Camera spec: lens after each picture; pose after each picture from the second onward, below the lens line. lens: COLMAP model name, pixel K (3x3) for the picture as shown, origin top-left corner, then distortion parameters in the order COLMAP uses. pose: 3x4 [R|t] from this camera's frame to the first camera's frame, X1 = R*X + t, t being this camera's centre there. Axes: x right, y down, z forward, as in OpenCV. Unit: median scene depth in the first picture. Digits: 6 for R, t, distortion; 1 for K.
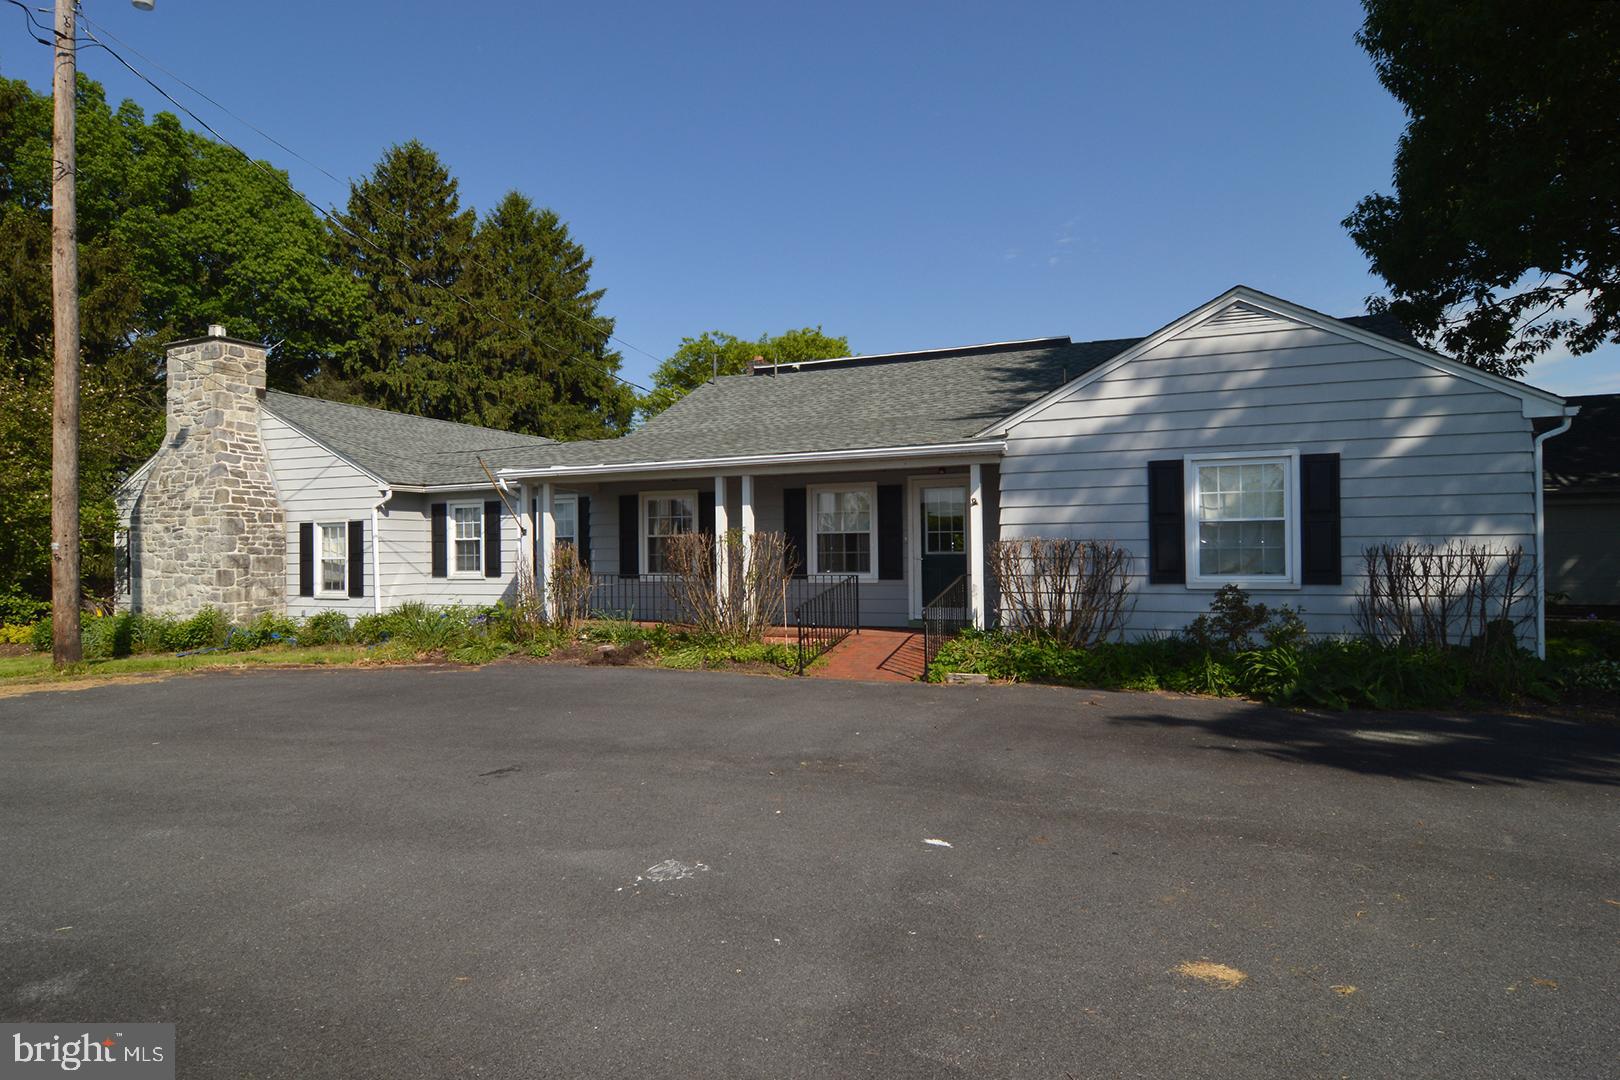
lens RADIAL K [[879.9, 0, 783.3], [0, 879.9, 559.5], [0, 0, 1]] dist [-0.013083, -0.005382]
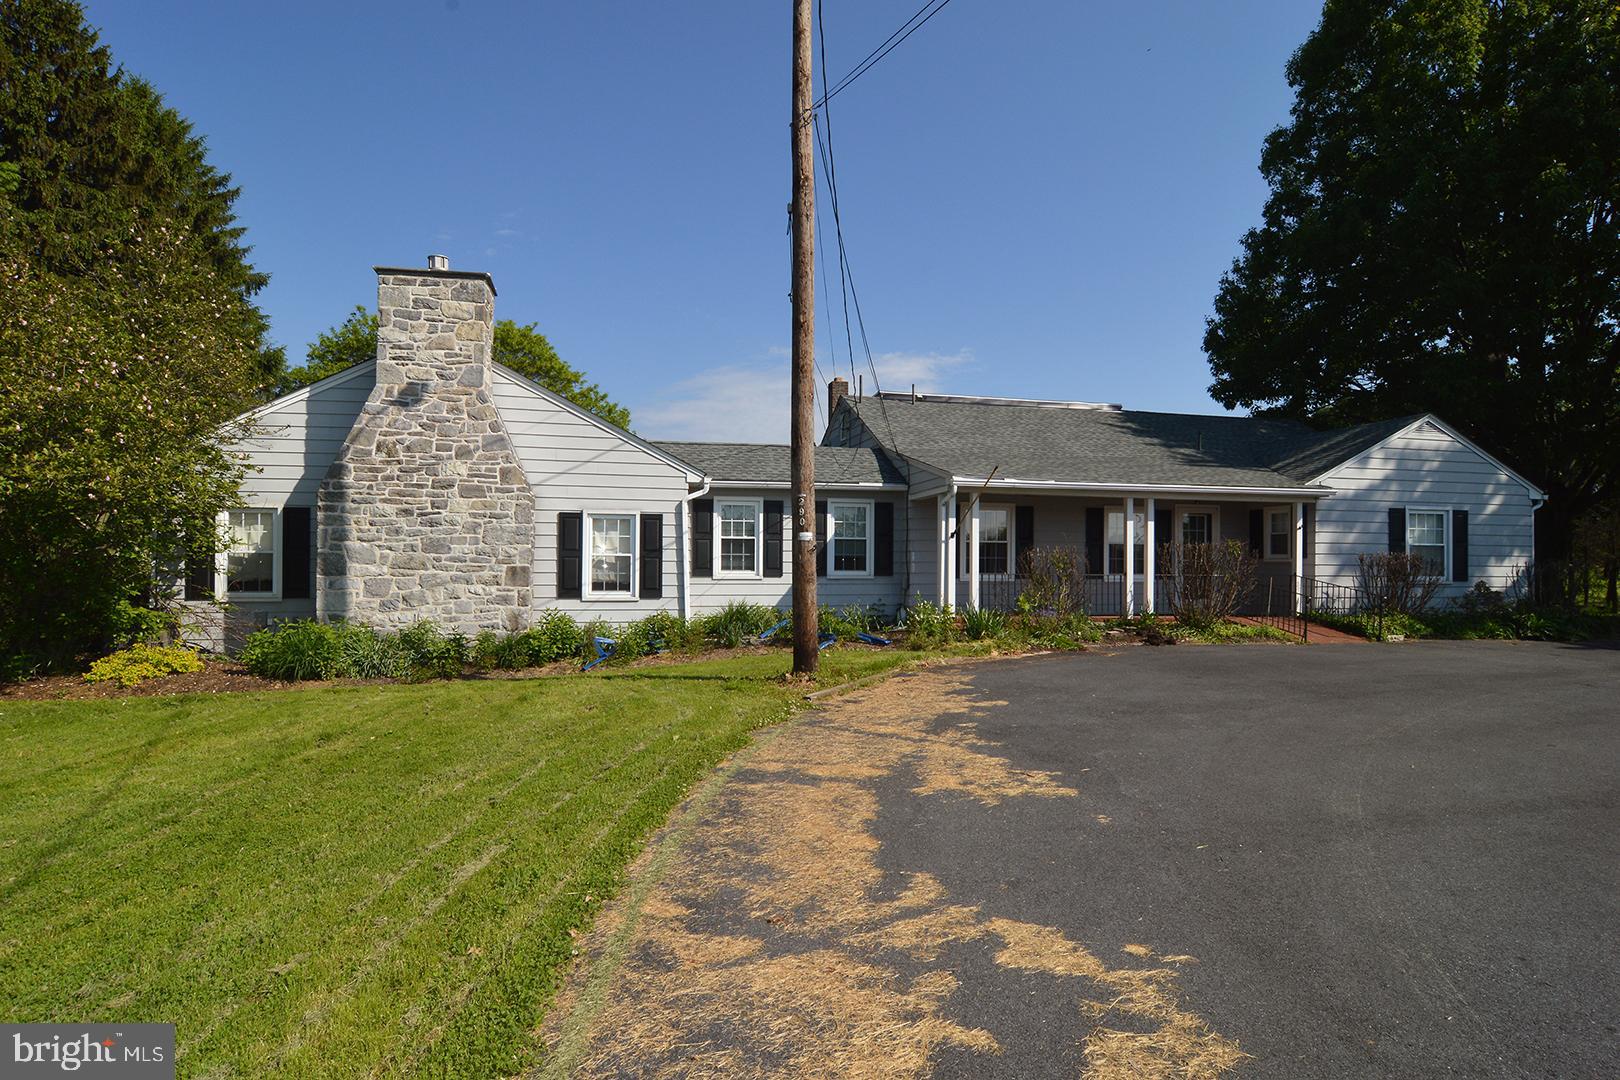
lens RADIAL K [[879.9, 0, 797.0], [0, 879.9, 557.0], [0, 0, 1]] dist [-0.013083, -0.005382]
pose [[0.812086, 0.019284, 0.583219, -0.874152], [-0.011386, 0.999787, -0.017204, 0.013834], [-0.583426, 0.007330, 0.812133, 0.178087]]
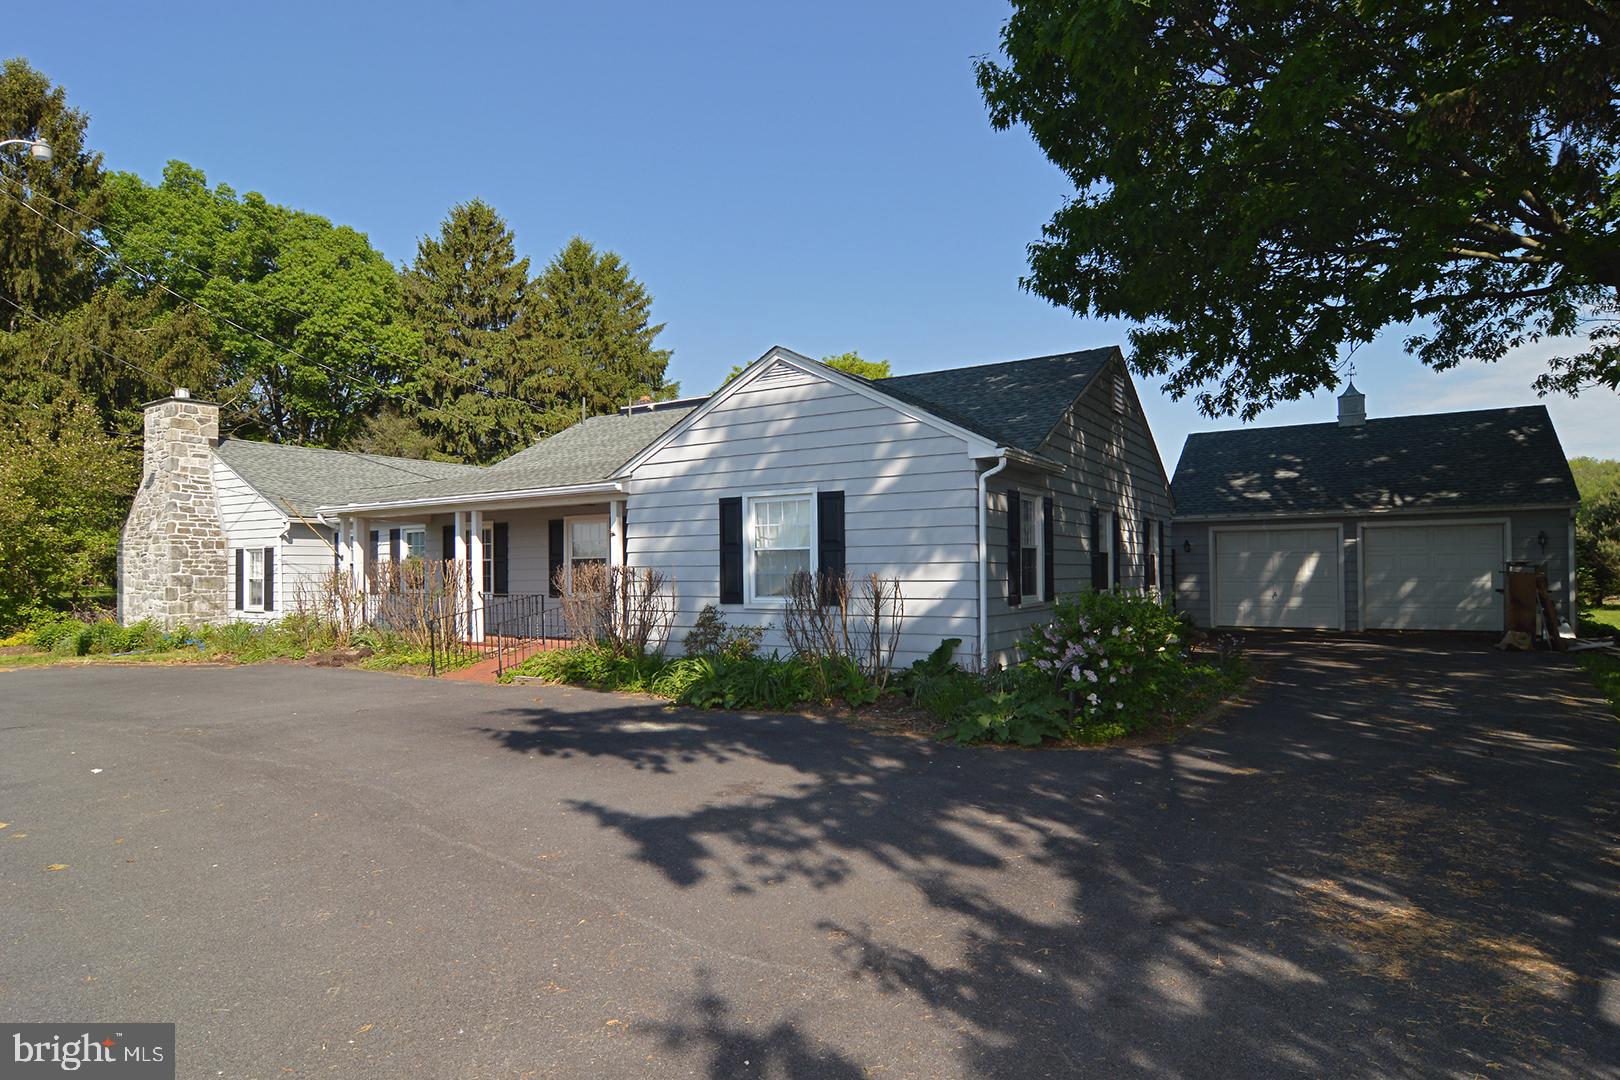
lens RADIAL K [[879.9, 0, 803.7], [0, 879.9, 570.2], [0, 0, 1]] dist [-0.013083, -0.005382]
pose [[0.988647, 0.000695, -0.150257, 0.414137], [-0.001876, 0.999968, -0.007720, -0.004620], [0.150247, 0.007915, 0.988617, -0.080364]]
